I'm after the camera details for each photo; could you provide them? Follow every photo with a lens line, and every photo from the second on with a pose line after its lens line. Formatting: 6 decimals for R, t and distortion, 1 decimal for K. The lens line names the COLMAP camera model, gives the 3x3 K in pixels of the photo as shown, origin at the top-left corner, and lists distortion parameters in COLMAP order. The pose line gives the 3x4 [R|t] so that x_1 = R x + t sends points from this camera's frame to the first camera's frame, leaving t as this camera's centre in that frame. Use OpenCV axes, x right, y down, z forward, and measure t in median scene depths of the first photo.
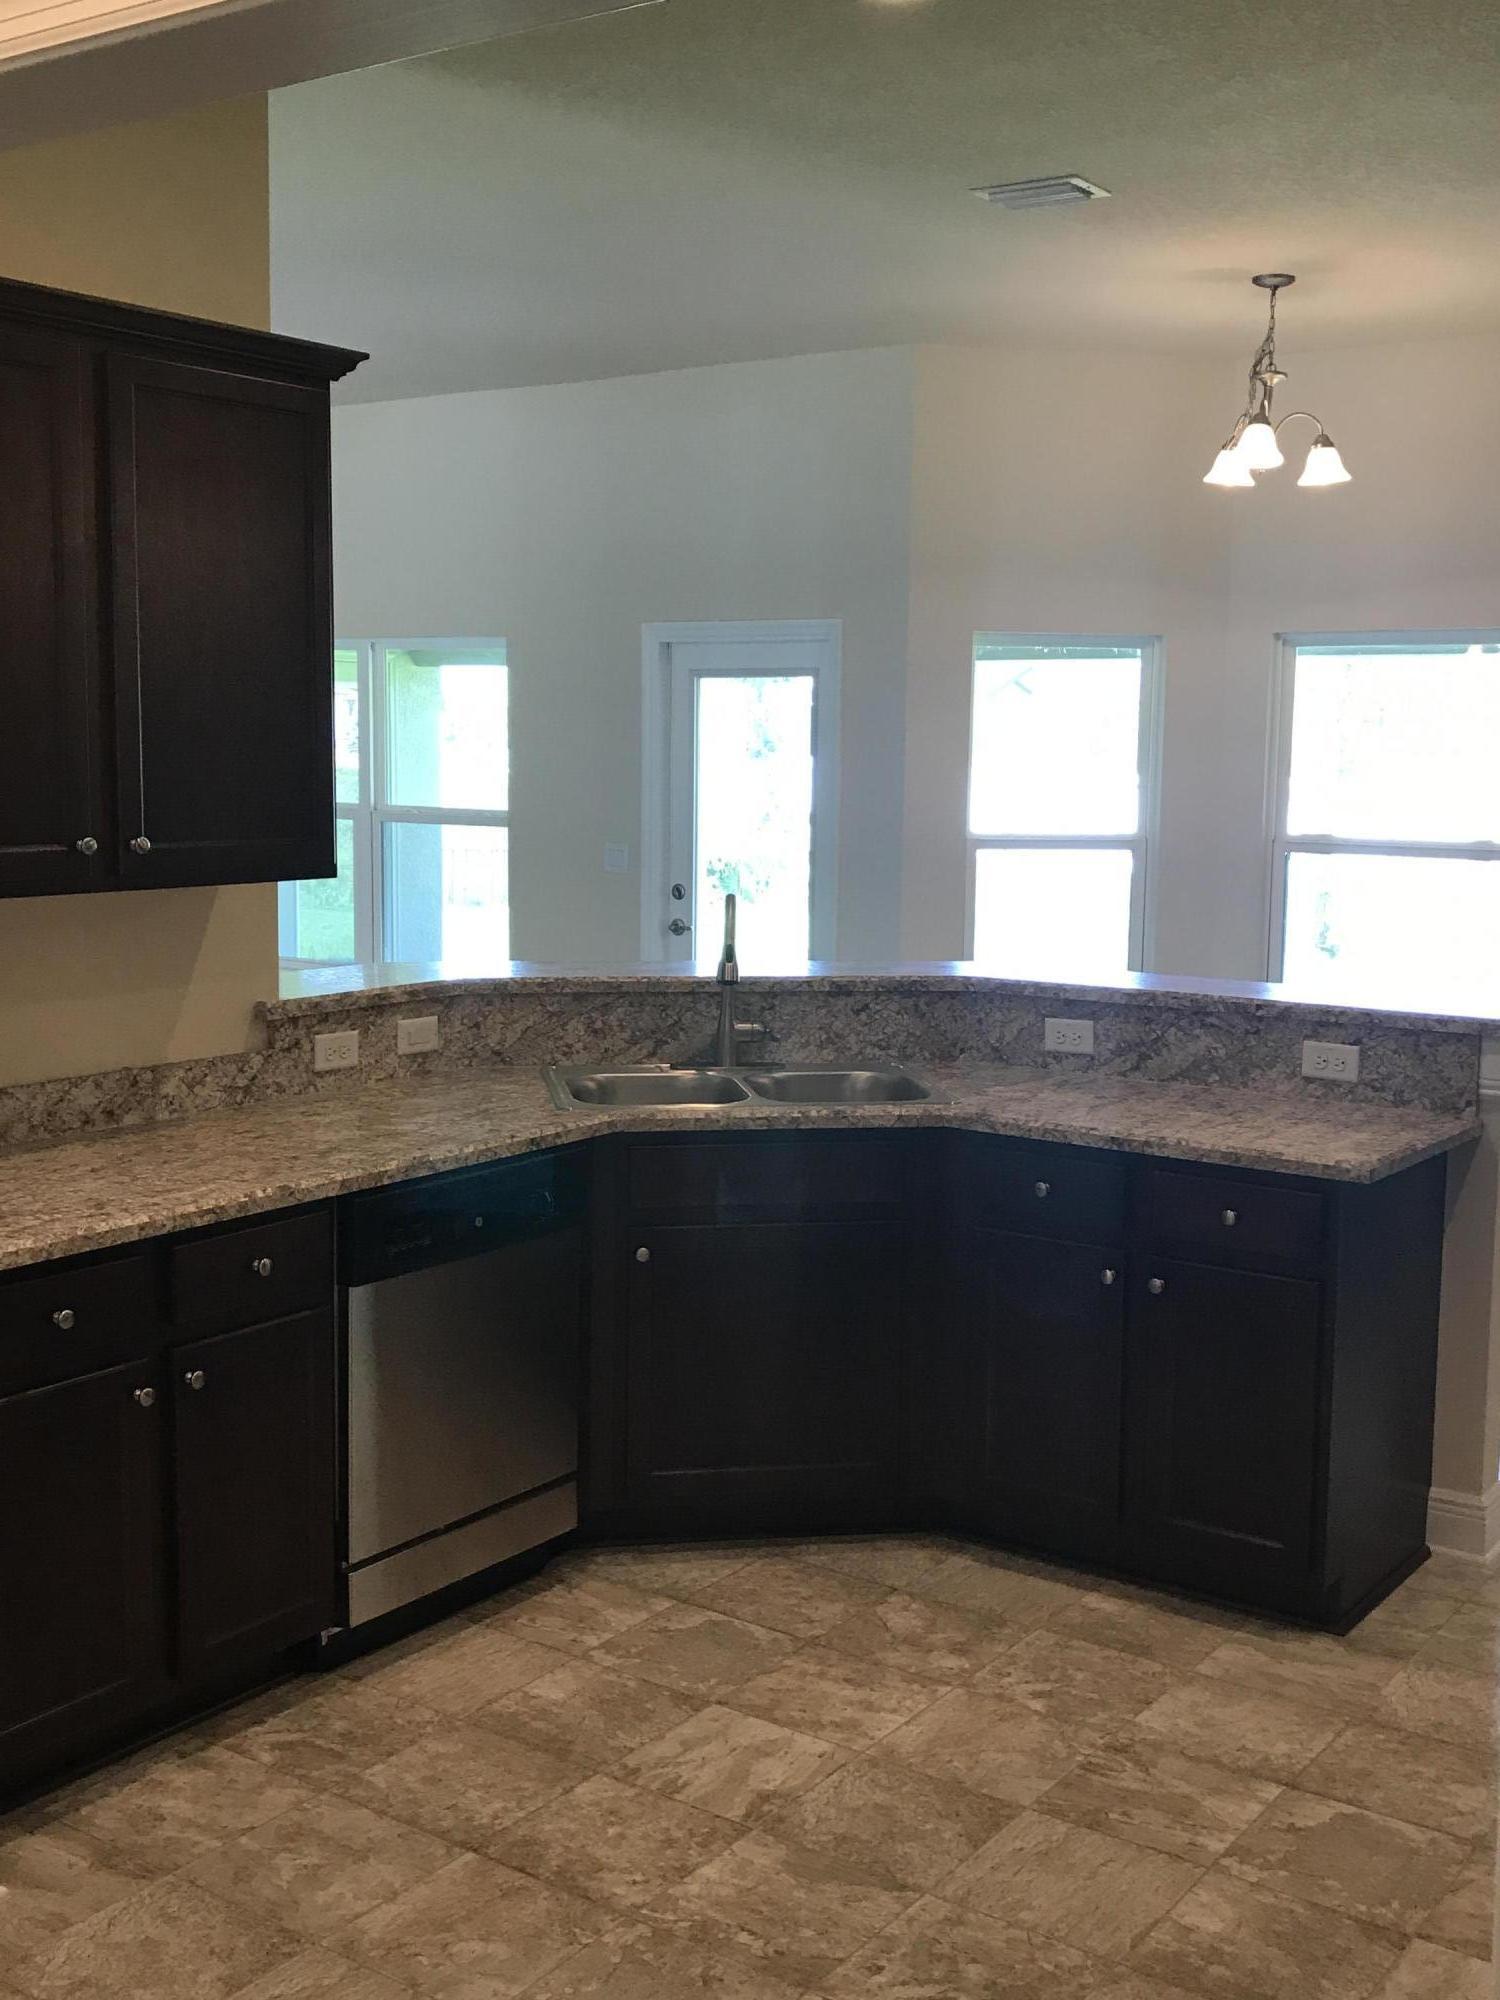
lens RADIAL K [[2172.0, 0, 750.0], [0, 2172.0, 1000.0], [0, 0, 1]] dist [-0.026187, 0.002934]
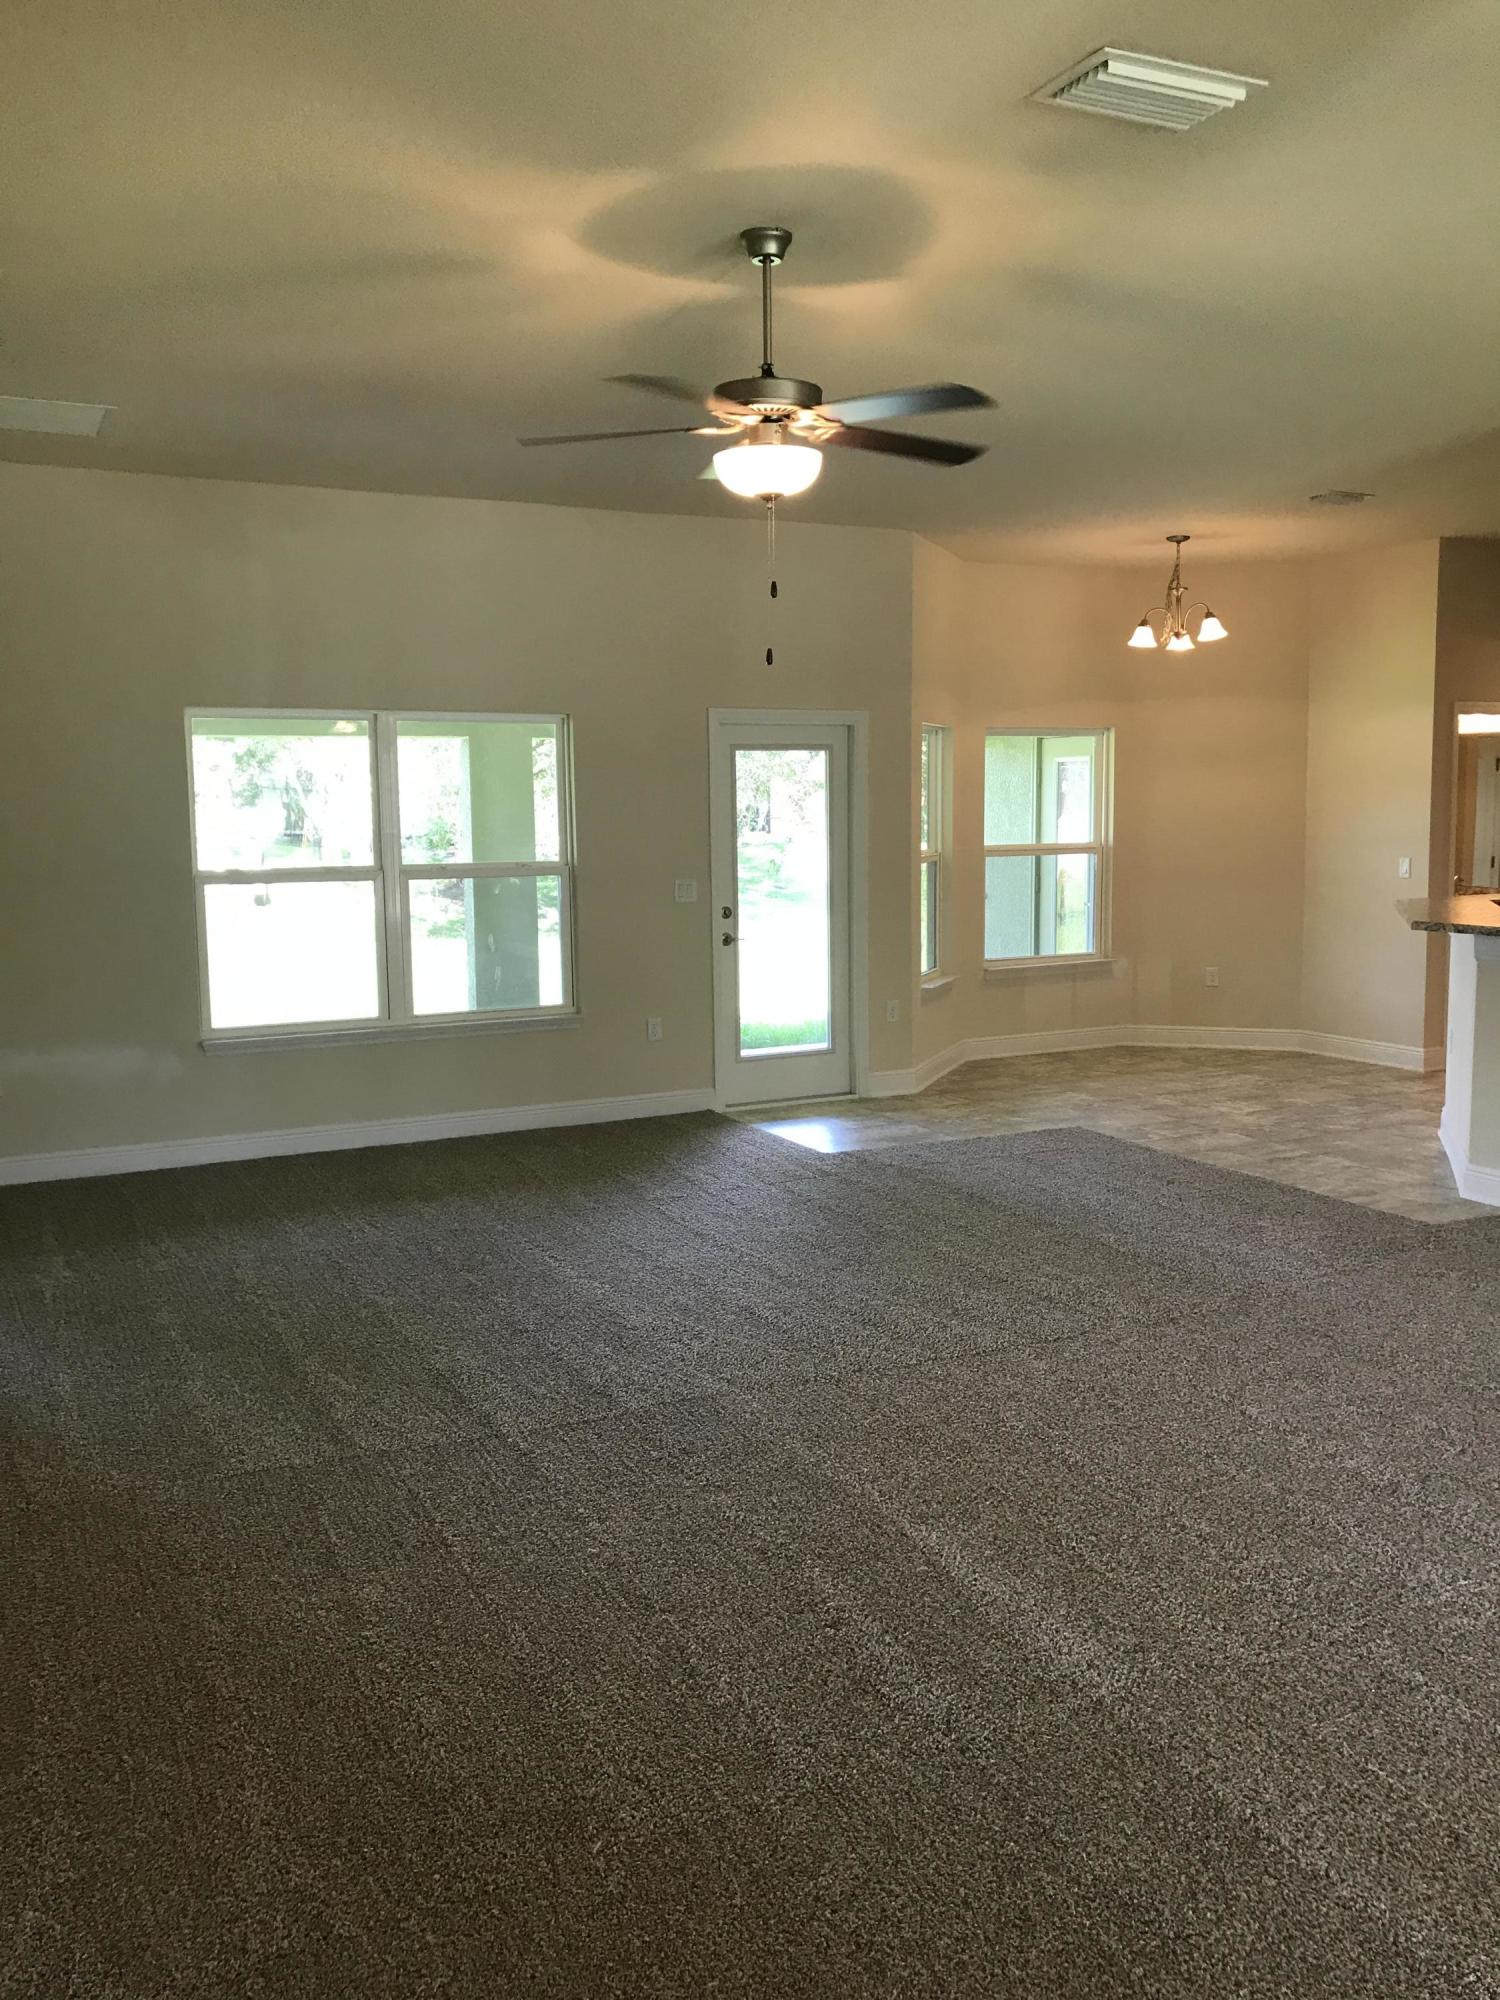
lens RADIAL K [[1652.0, 0, 750.0], [0, 1652.0, 1000.0], [0, 0, 1]] dist [0.008407, 0.009267]
pose [[0.471579, -0.124525, 0.872987, -0.973665], [0.120107, 0.989824, 0.076310, -0.077036], [-0.873606, 0.068865, 0.481737, 0.540181]]
